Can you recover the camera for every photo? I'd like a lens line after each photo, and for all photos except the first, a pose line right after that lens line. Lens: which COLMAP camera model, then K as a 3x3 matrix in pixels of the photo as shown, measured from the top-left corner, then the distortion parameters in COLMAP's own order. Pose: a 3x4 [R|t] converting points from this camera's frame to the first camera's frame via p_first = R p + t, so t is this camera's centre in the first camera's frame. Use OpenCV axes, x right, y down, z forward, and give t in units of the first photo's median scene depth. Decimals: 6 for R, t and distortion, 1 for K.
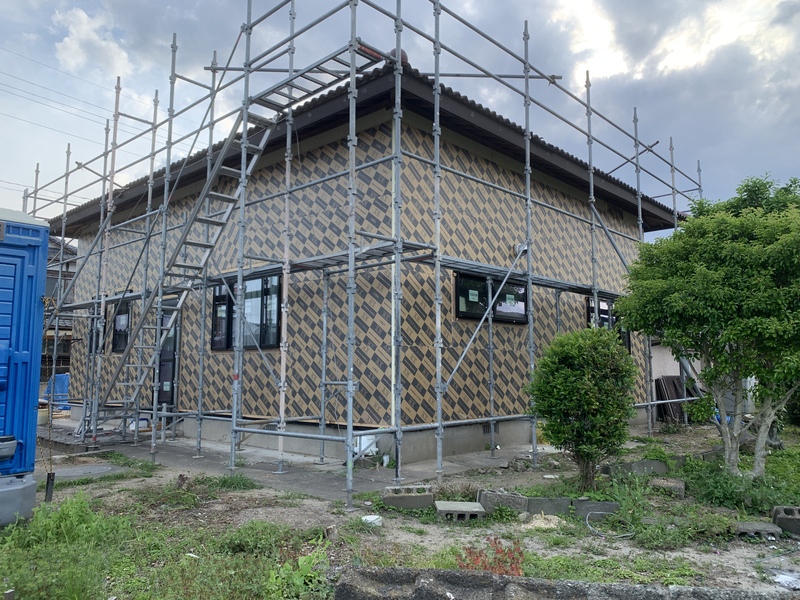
lens RADIAL K [[611.7, 0, 401.8], [0, 611.7, 293.5], [0, 0, 1]] dist [0.045790, -0.054277]
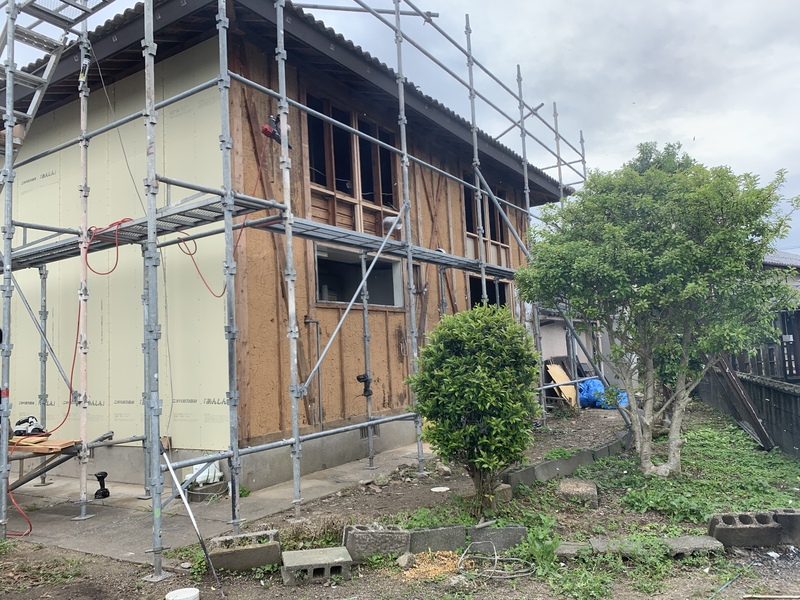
lens RADIAL K [[611.7, 0, 398.7], [0, 611.7, 292.6], [0, 0, 1]] dist [0.045790, -0.054277]
pose [[0.984239, -0.034751, 0.173398, 0.050056], [0.032998, 0.999371, 0.012982, 0.021920], [-0.173740, -0.007056, 0.984766, 0.187883]]
